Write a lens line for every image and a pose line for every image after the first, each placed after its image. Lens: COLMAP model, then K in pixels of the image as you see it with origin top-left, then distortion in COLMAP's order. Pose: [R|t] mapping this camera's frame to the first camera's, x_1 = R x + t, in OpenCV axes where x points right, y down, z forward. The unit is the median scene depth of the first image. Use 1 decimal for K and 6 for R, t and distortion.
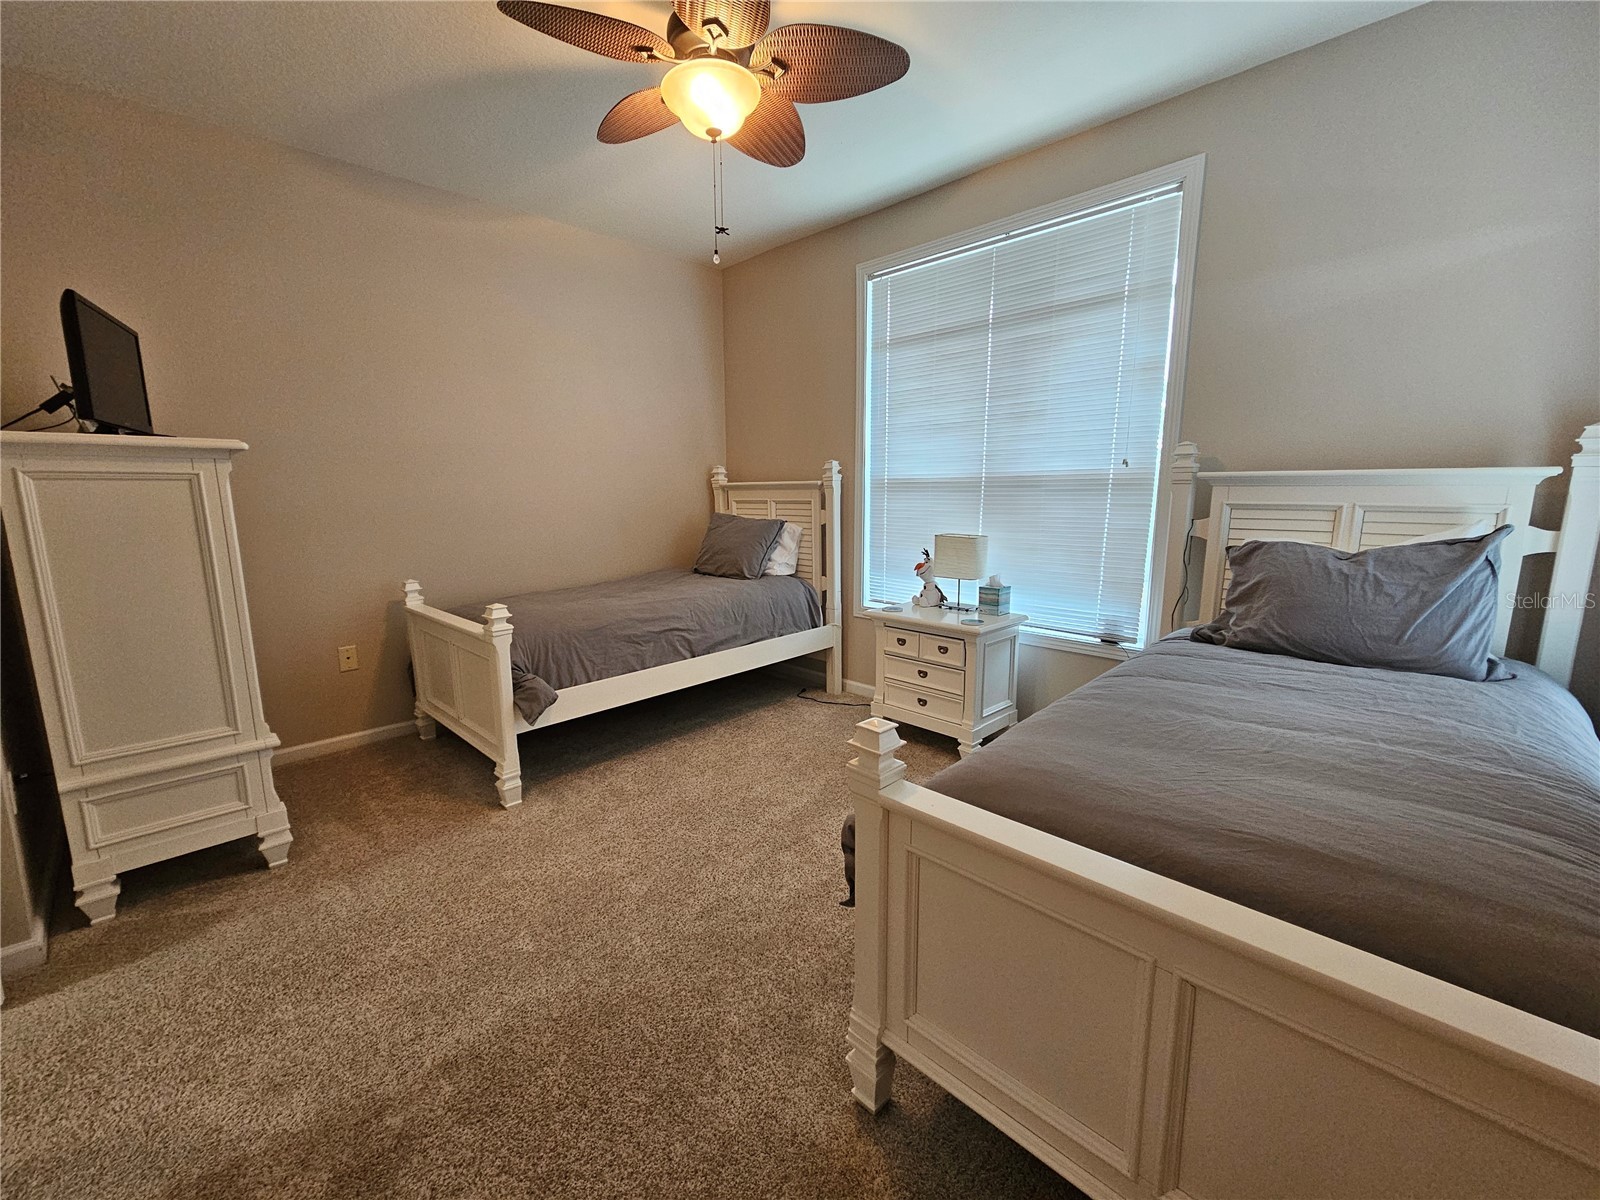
lens RADIAL K [[655.6, 0, 797.2], [0, 655.6, 599.9], [0, 0, 1]] dist [-0.000813, -0.000048]
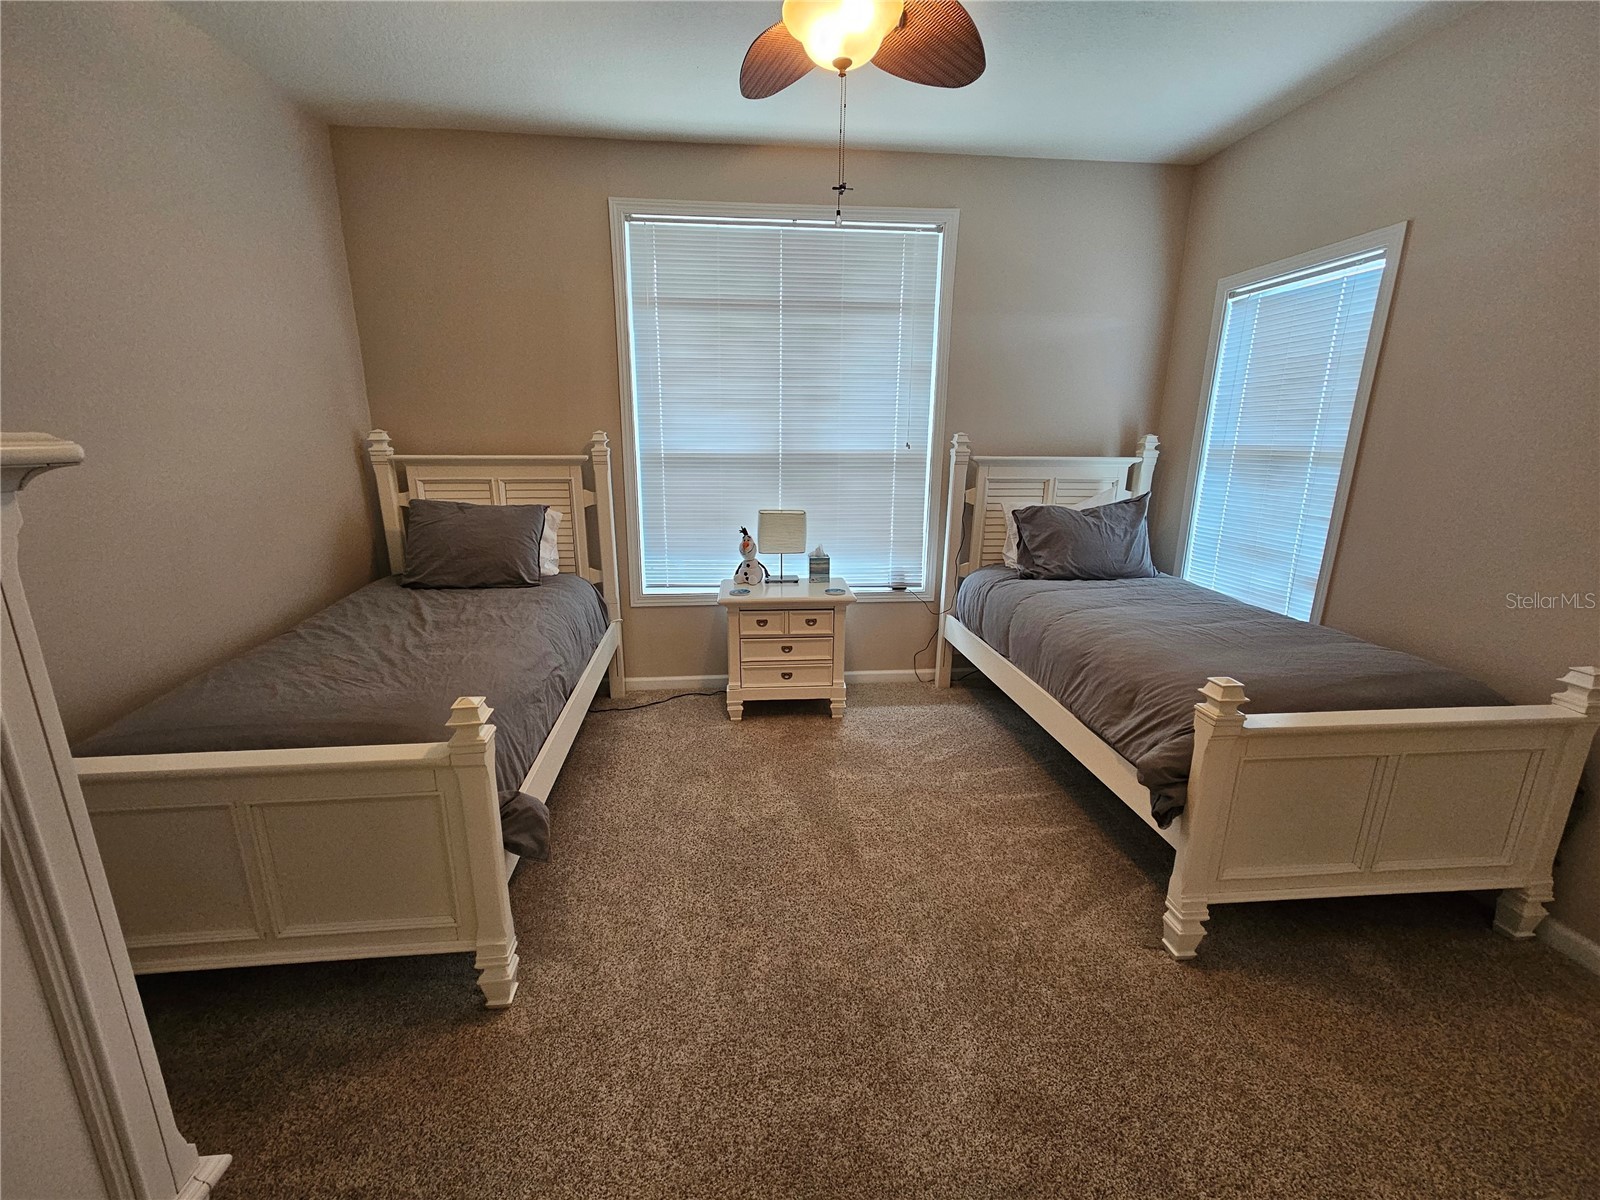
lens RADIAL K [[655.6, 0, 797.2], [0, 655.6, 599.9], [0, 0, 1]] dist [-0.000813, -0.000048]
pose [[0.640833, -0.178544, 0.746629, -0.548789], [0.116282, 0.983932, 0.135487, -0.100531], [-0.758822, -0.000005, 0.651298, 0.306476]]
